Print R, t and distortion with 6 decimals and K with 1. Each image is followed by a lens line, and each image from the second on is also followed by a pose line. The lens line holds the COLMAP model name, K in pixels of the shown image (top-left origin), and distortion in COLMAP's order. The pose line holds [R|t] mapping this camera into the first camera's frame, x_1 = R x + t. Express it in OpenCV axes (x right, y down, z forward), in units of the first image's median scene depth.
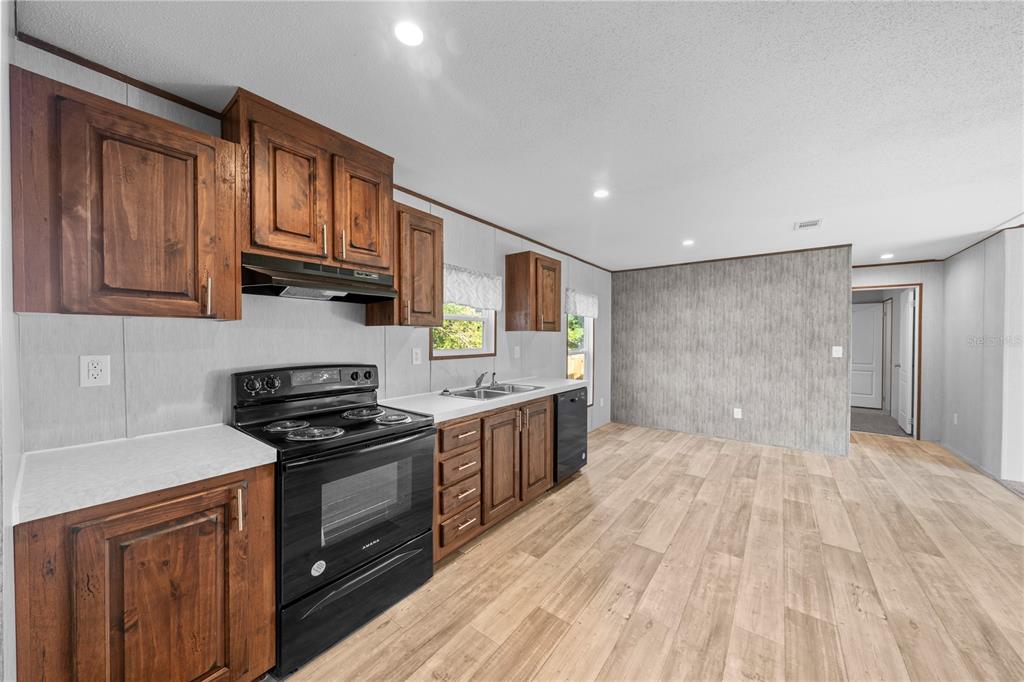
lens RADIAL K [[350.4, 0, 516.6], [0, 350.4, 341.2], [0, 0, 1]] dist [0.000957, 0.000048]
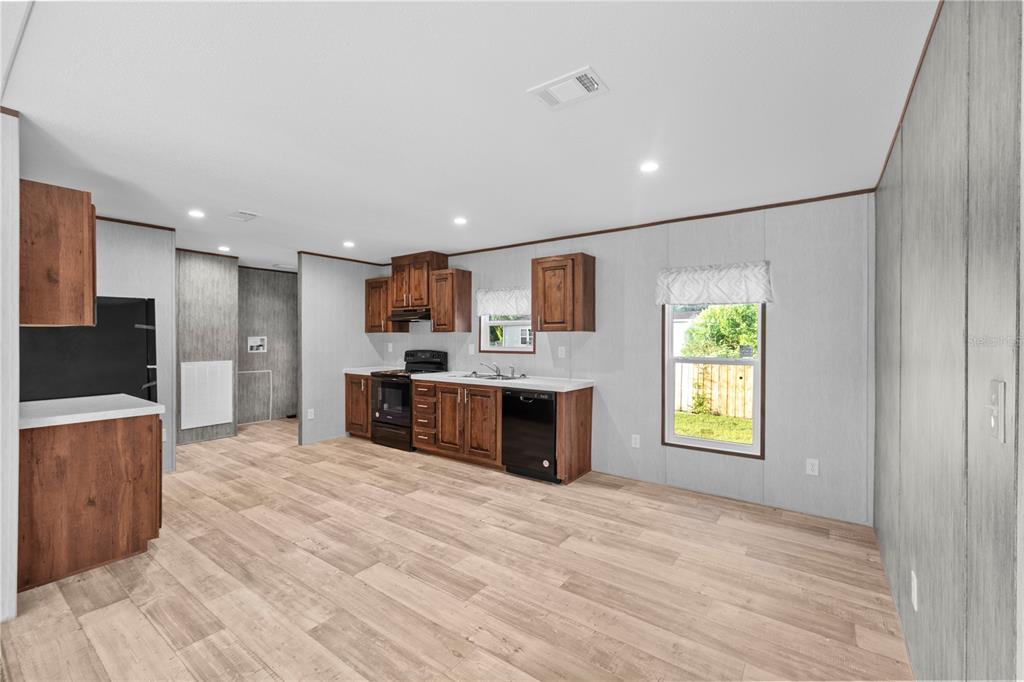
lens RADIAL K [[434.9, 0, 516.6], [0, 434.9, 341.0], [0, 0, 1]] dist [0.010706, -0.000096]
pose [[0.019792, 0.004113, -0.999796, 1.835834], [-0.008278, 0.999958, 0.003949, -0.007208], [0.999770, 0.008198, 0.019825, 1.210250]]
